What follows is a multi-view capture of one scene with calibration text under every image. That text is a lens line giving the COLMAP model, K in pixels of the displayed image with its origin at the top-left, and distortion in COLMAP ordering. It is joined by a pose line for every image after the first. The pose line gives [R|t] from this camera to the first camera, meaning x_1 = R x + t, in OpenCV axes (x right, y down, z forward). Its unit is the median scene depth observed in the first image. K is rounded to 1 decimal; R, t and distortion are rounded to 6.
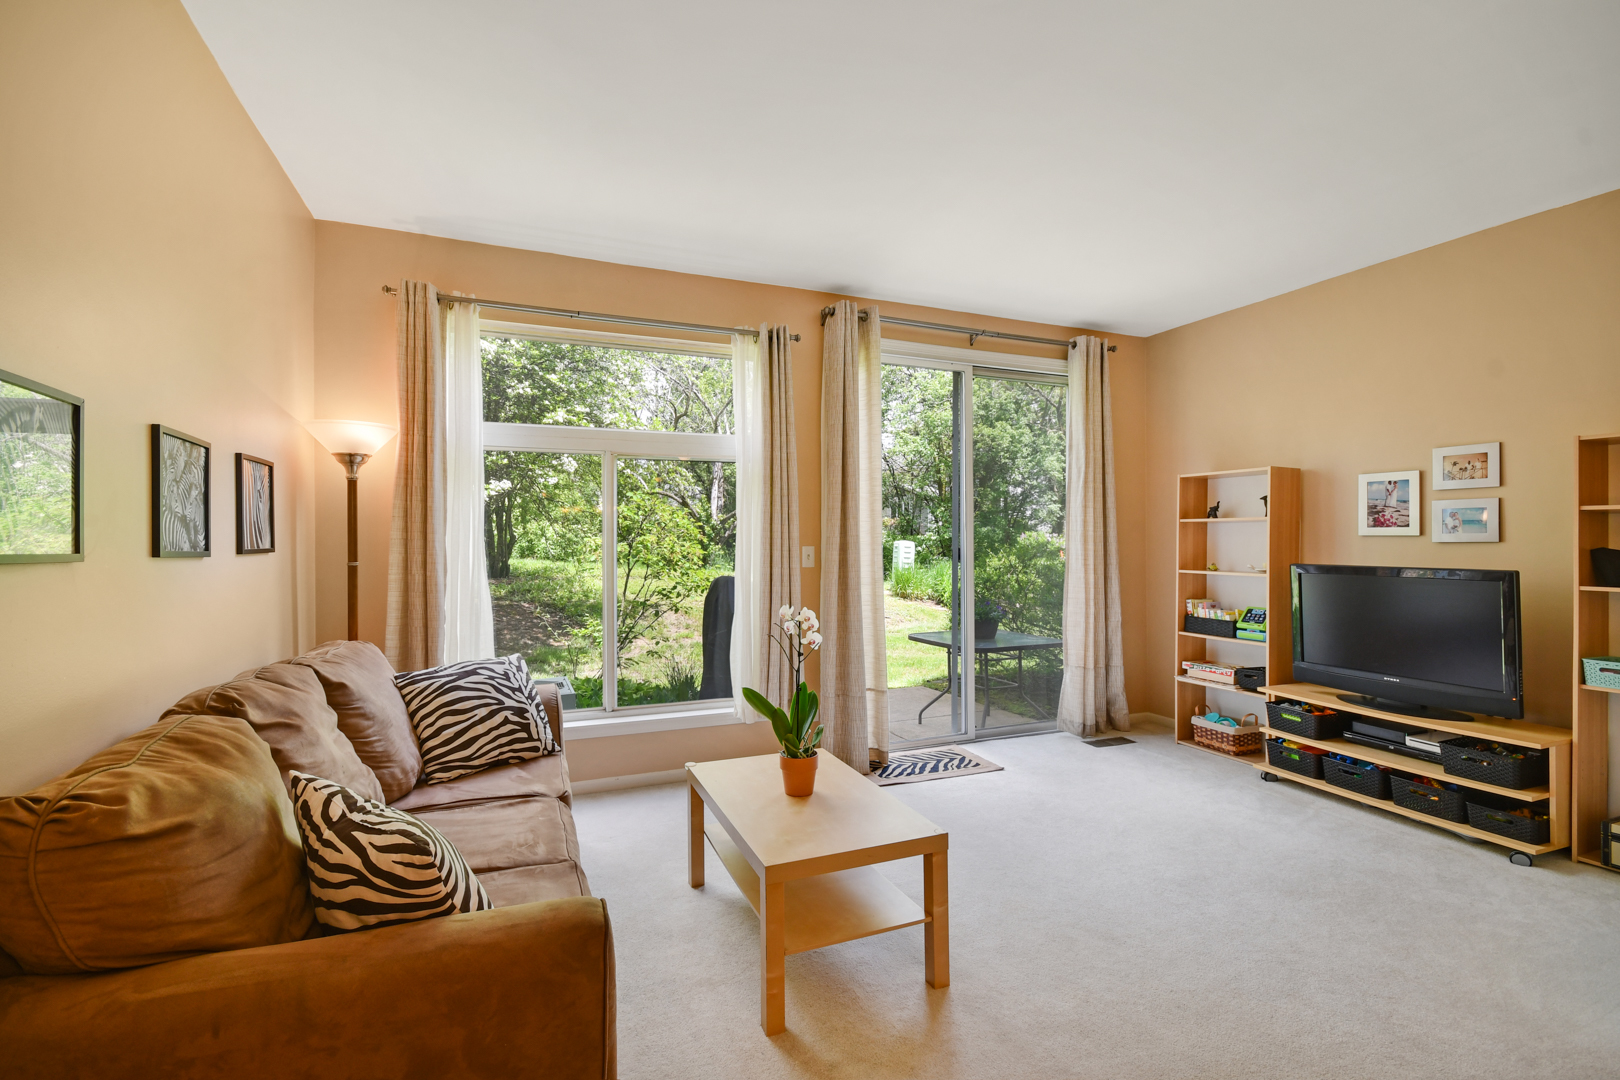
lens RADIAL K [[712.0, 0, 802.7], [0, 712.0, 541.8], [0, 0, 1]] dist [-0.001121, -0.002815]
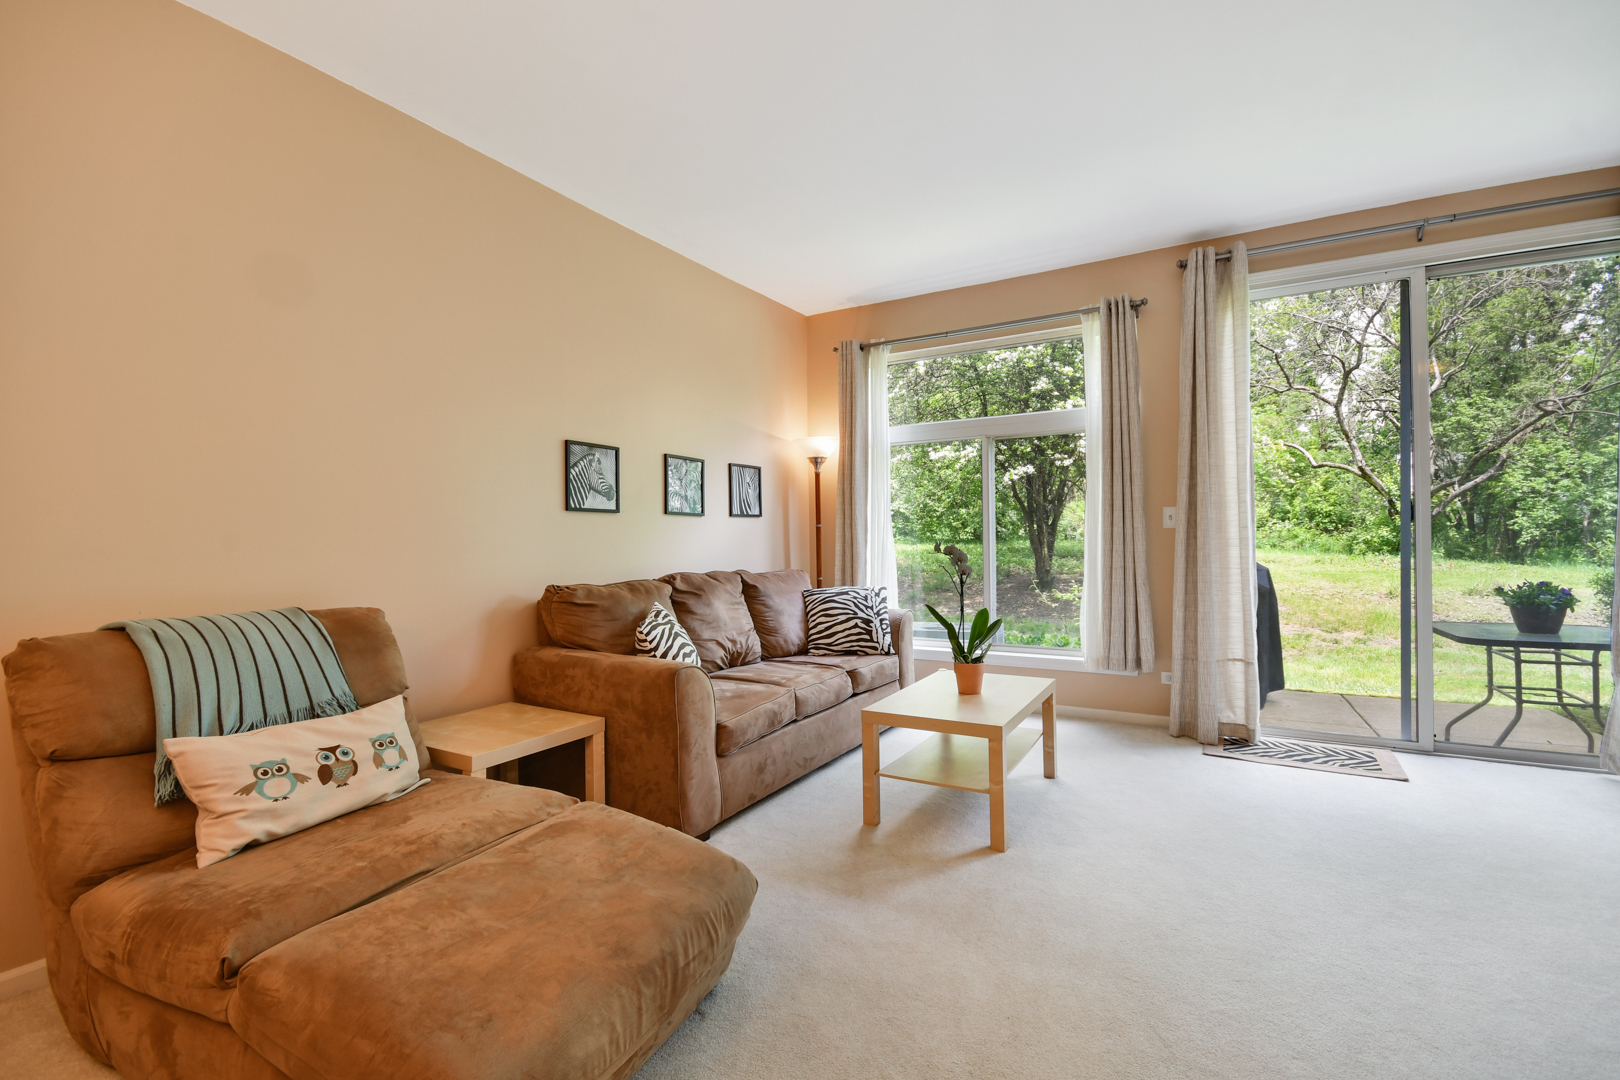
lens RADIAL K [[712.0, 0, 808.0], [0, 712.0, 532.3], [0, 0, 1]] dist [-0.001121, -0.002815]
pose [[0.610935, -0.009938, -0.791618, 0.679888], [0.011274, 0.999929, -0.003853, 0.055737], [0.791600, -0.006571, 0.611004, -0.001160]]
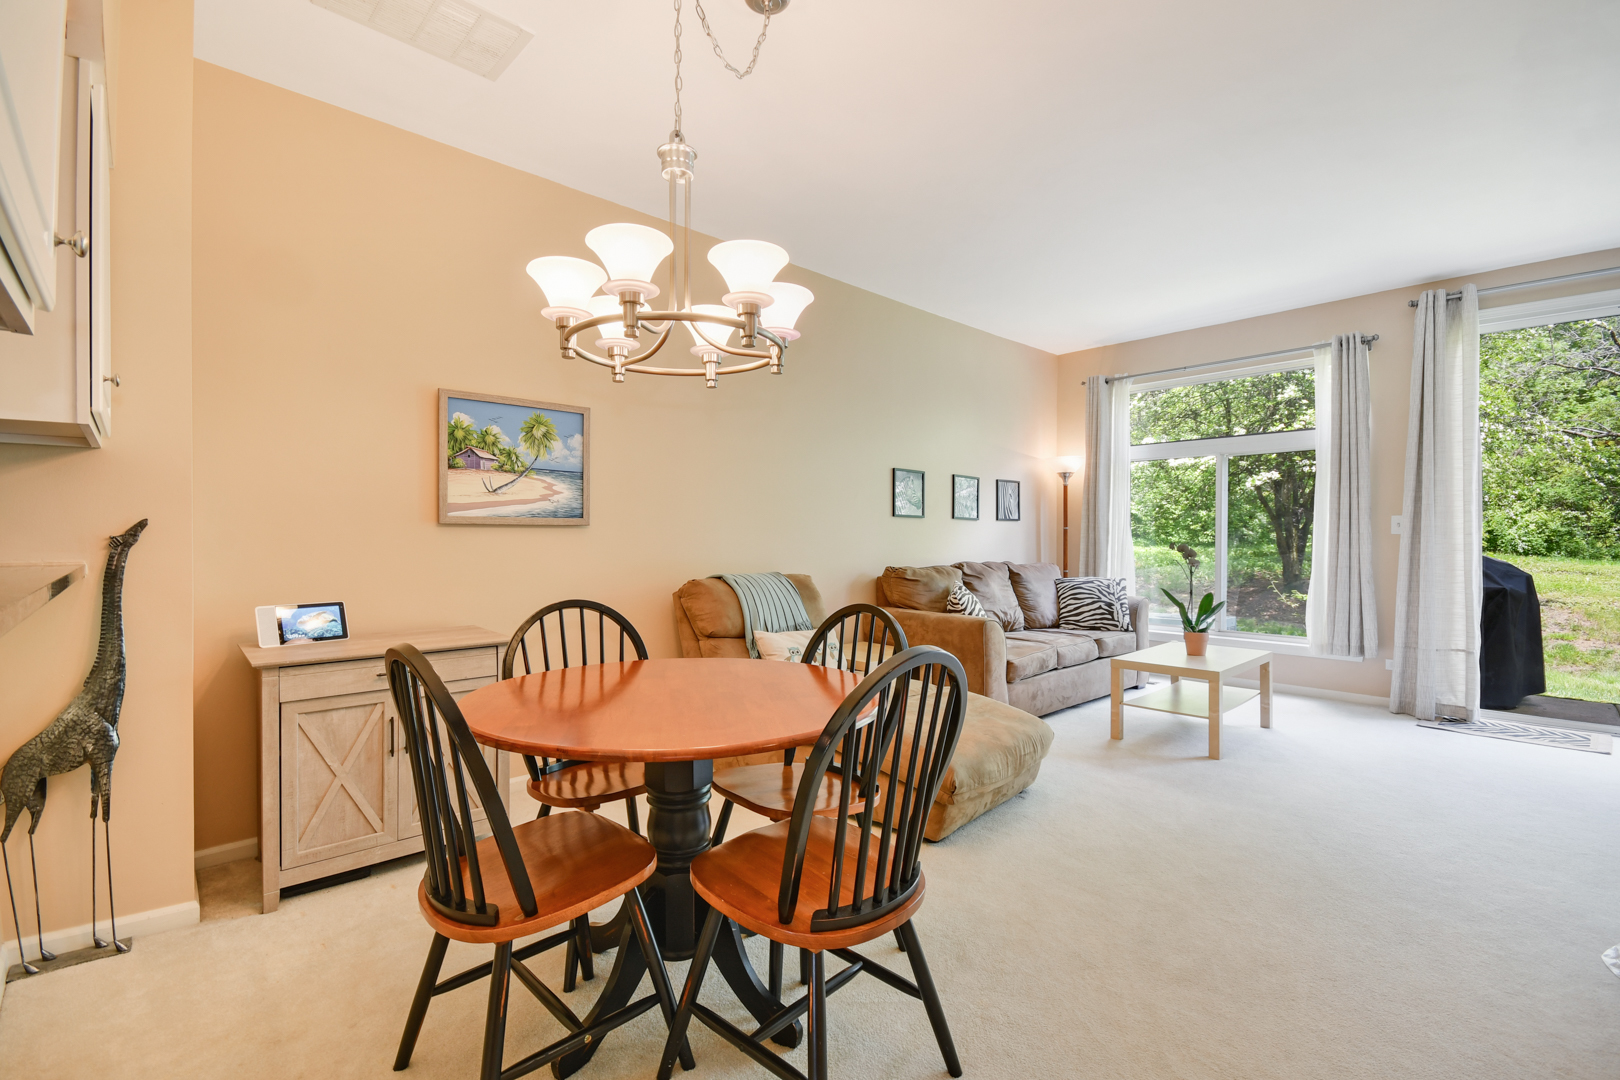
lens RADIAL K [[712.0, 0, 806.0], [0, 712.0, 542.8], [0, 0, 1]] dist [-0.001121, -0.002815]
pose [[0.351854, 0.011281, -0.935987, 1.038381], [-0.002585, 0.999935, 0.011080, 0.055601], [0.936051, -0.001479, 0.351861, -0.393554]]
